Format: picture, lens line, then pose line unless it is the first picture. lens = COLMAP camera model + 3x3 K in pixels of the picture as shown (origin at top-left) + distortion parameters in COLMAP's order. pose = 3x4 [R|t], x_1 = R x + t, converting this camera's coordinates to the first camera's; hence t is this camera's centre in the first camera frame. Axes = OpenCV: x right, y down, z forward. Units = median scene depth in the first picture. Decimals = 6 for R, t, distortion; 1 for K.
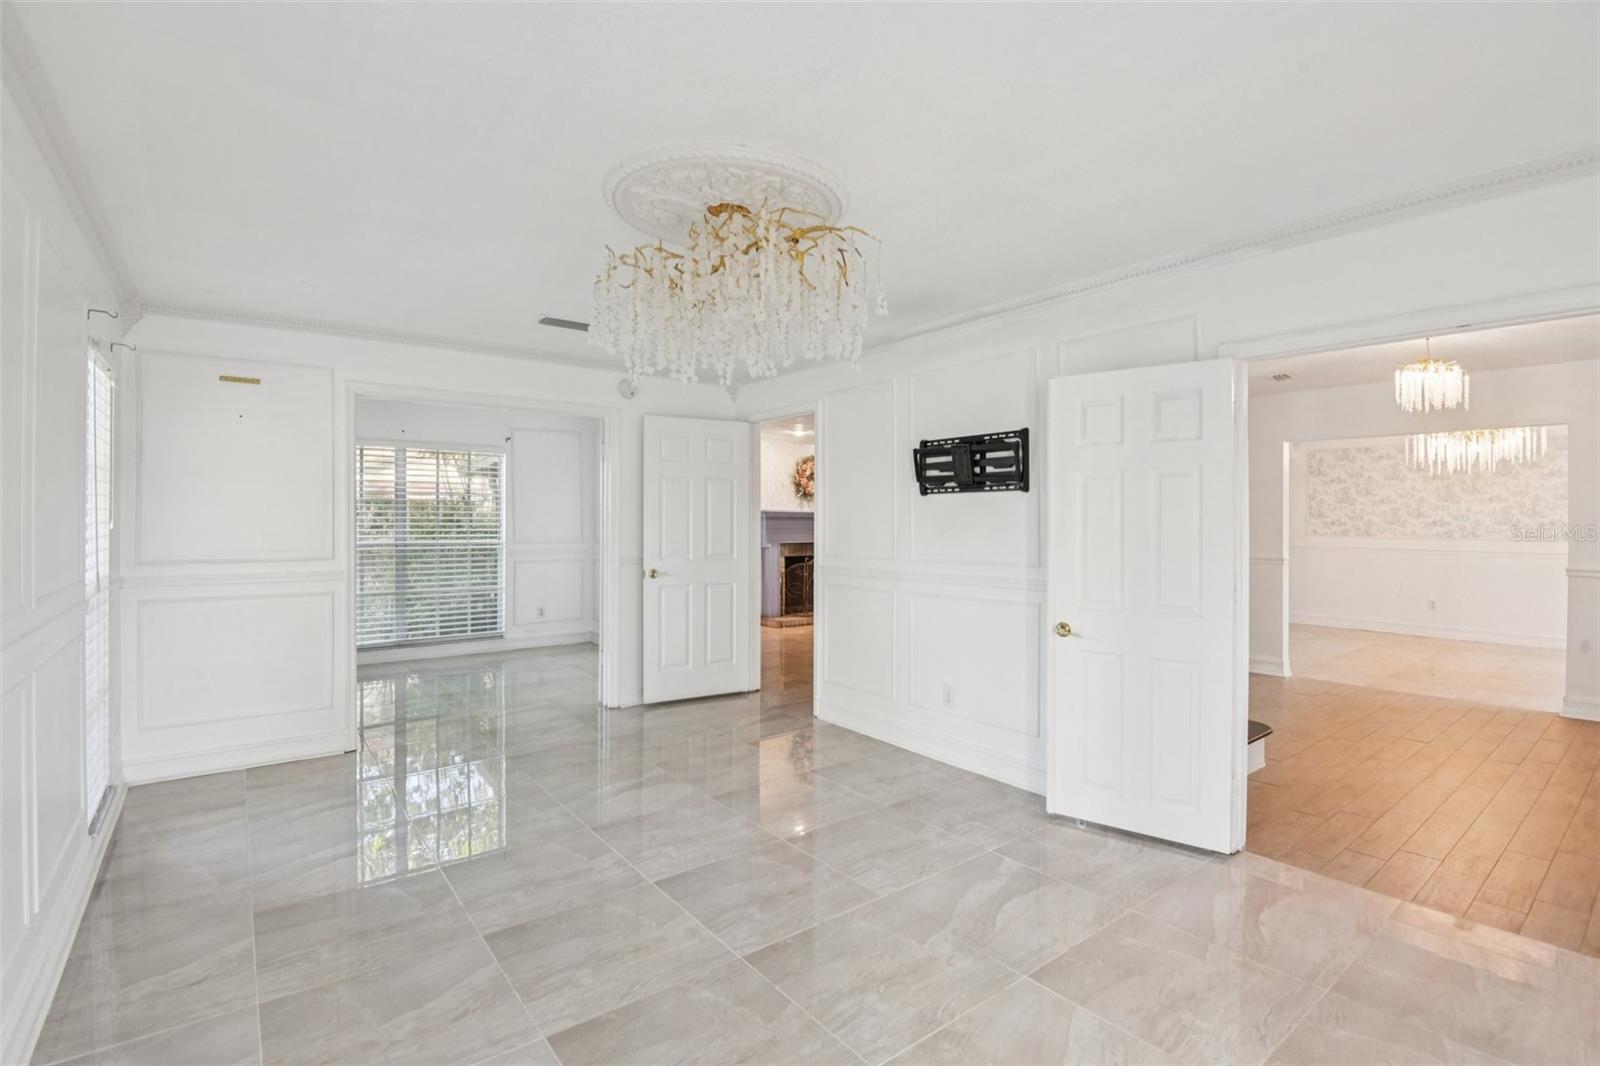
lens RADIAL K [[755.9, 0, 791.0], [0, 755.9, 514.8], [0, 0, 1]] dist [-0.001217, -0.017276]
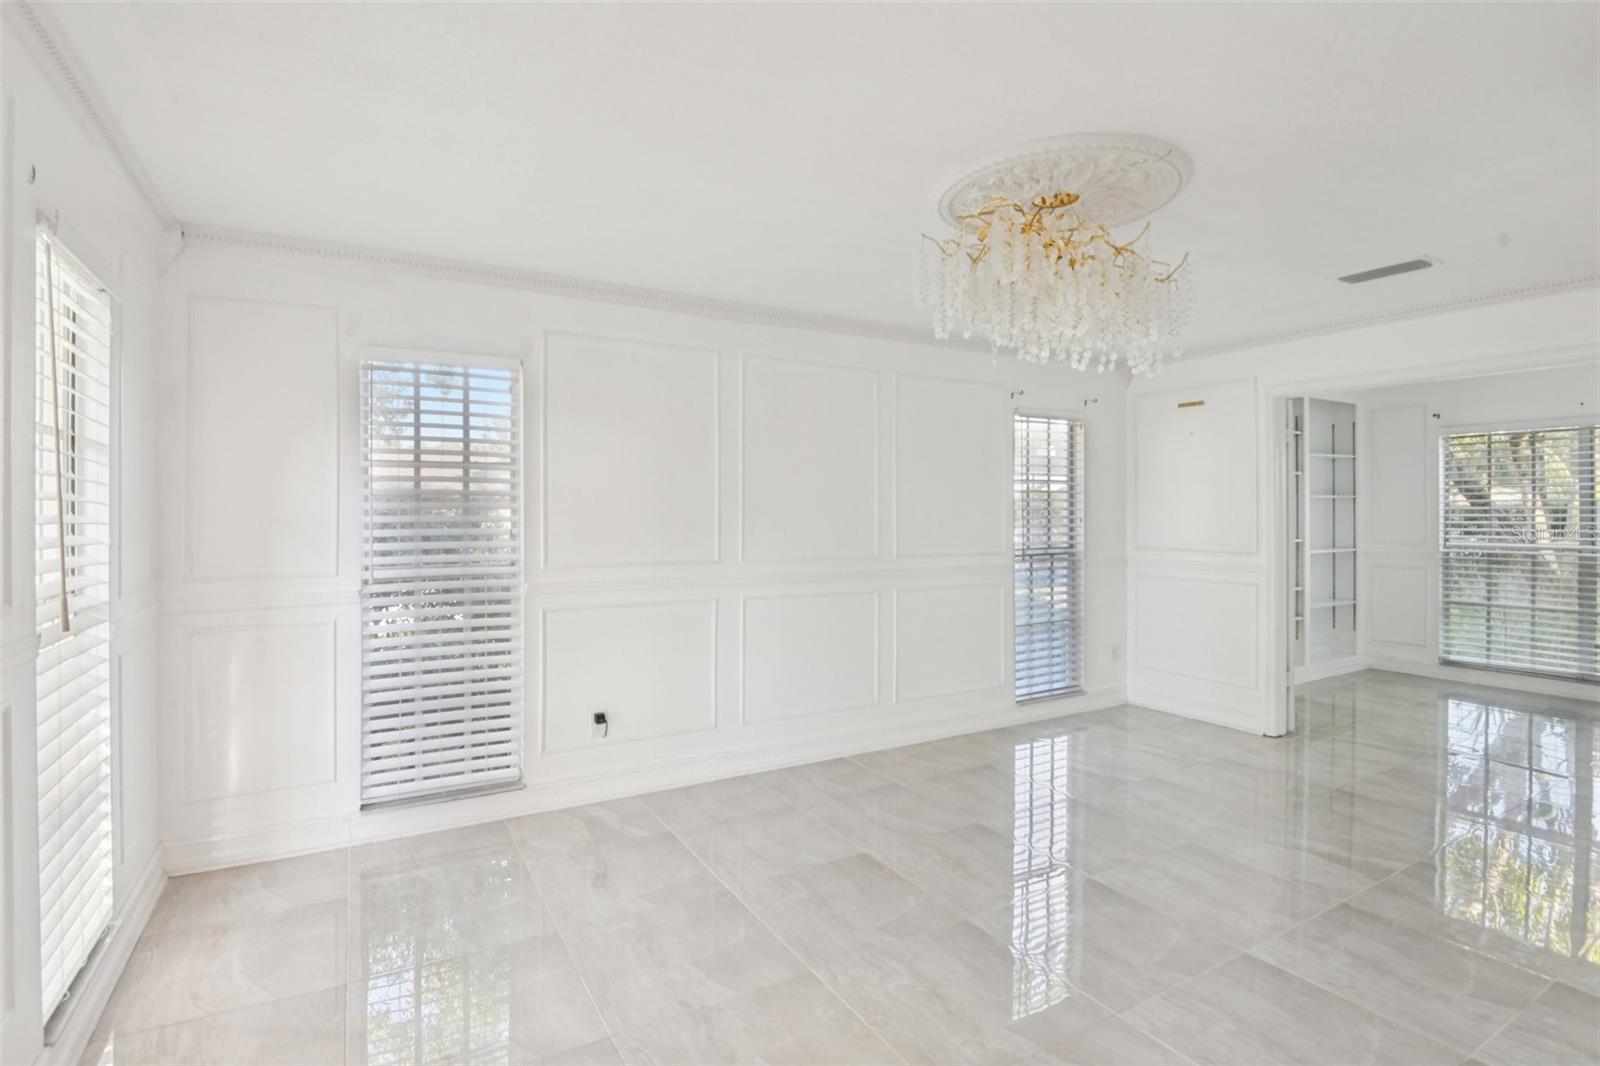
lens RADIAL K [[755.9, 0, 791.0], [0, 755.9, 514.8], [0, 0, 1]] dist [-0.001217, -0.017276]
pose [[-0.123133, -0.000436, -0.992390, 0.618349], [0.003246, 0.999994, -0.000843, 0.002210], [0.992385, -0.003325, -0.123131, 0.523546]]
